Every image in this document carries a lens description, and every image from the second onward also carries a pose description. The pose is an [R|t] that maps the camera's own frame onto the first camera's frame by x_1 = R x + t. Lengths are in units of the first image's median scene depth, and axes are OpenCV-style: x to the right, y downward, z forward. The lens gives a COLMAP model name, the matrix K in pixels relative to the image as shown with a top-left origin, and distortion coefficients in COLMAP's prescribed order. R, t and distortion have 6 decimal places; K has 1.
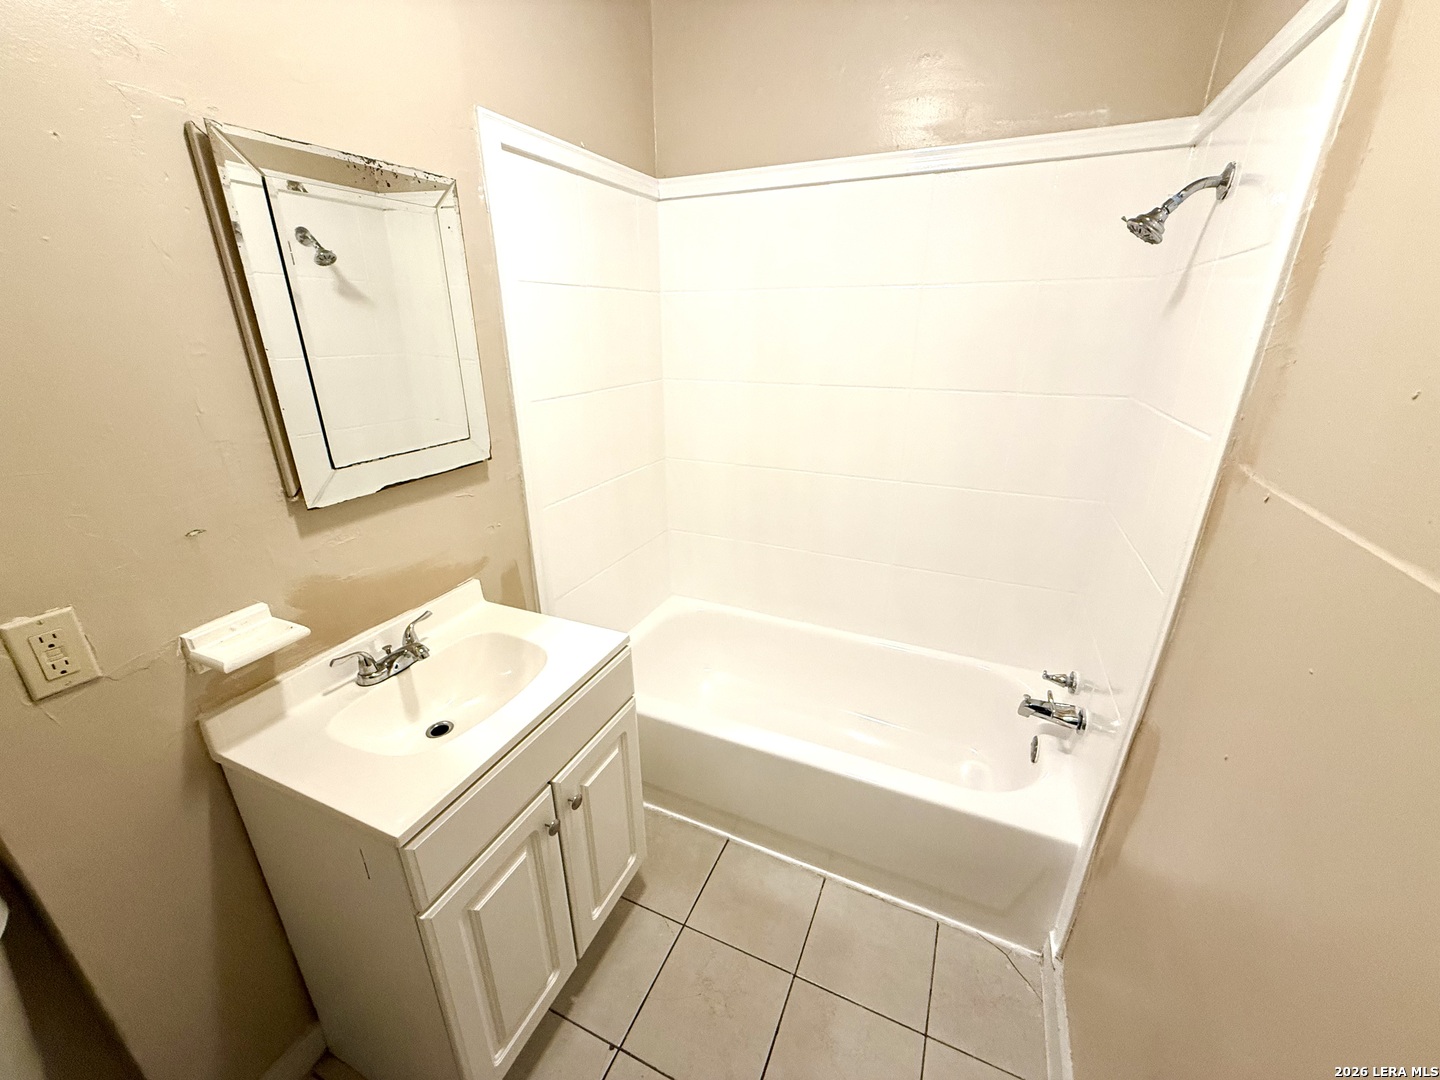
lens RADIAL K [[581.3, 0, 717.7], [0, 581.3, 546.4], [0, 0, 1]] dist [-0.002897, -0.000129]
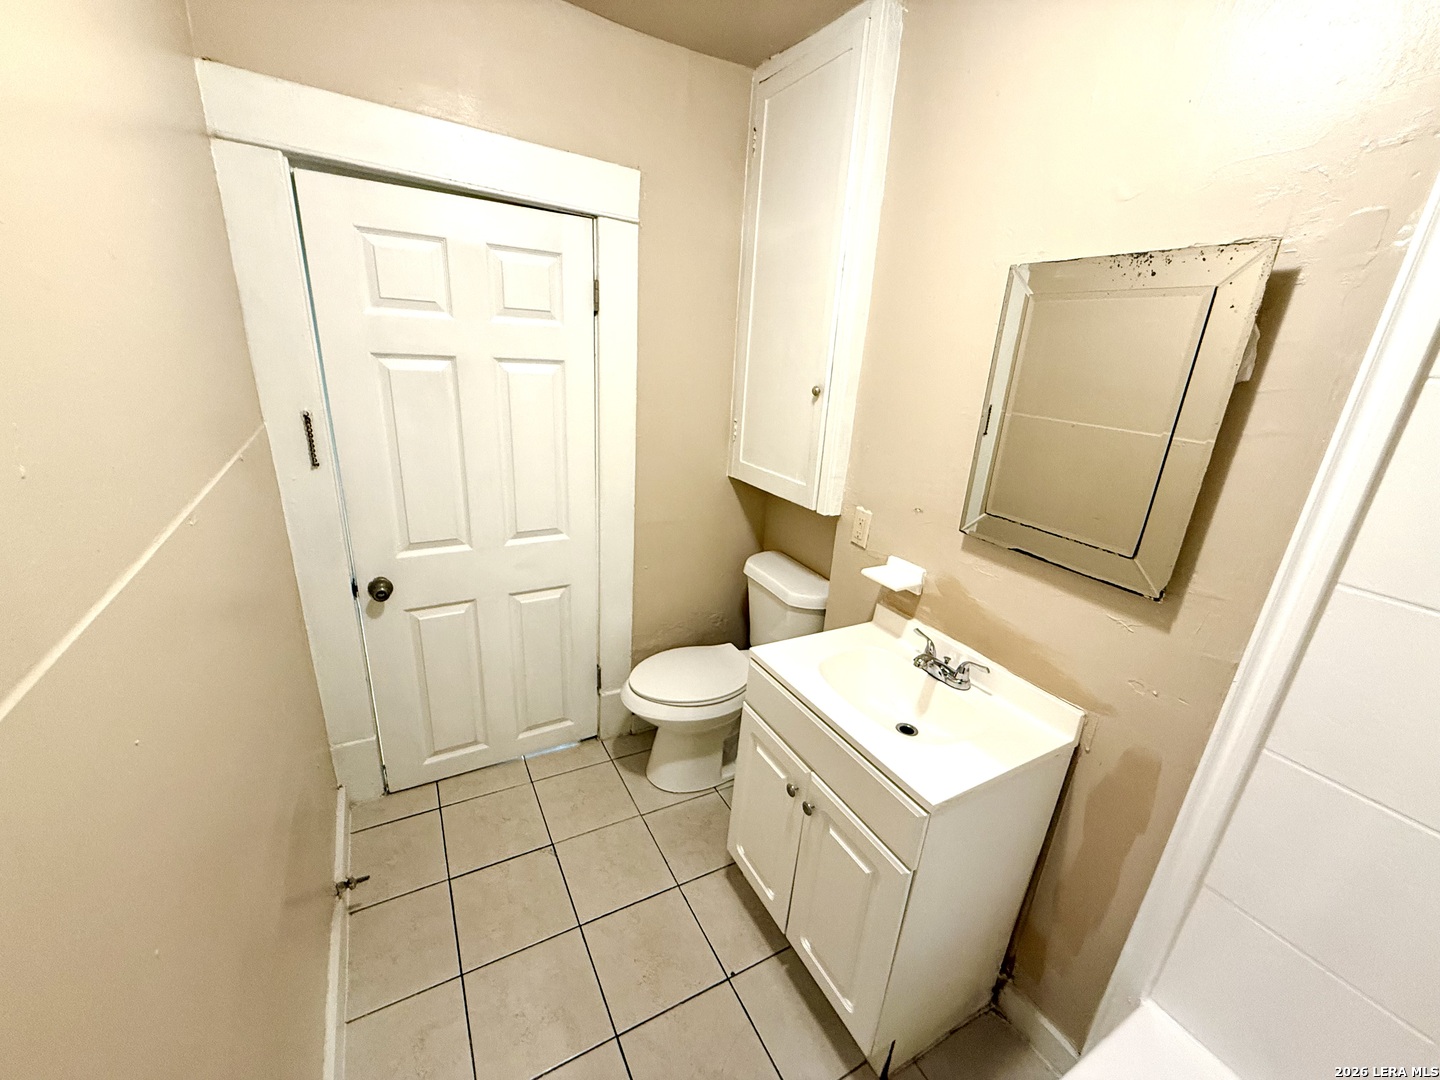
lens RADIAL K [[581.3, 0, 718.2], [0, 581.3, 540.9], [0, 0, 1]] dist [-0.002897, -0.000129]
pose [[-0.598573, 0.222951, -0.769417, 0.566043], [-0.347601, 0.793065, 0.500222, -0.439813], [0.721723, 0.566870, -0.397209, 0.961459]]
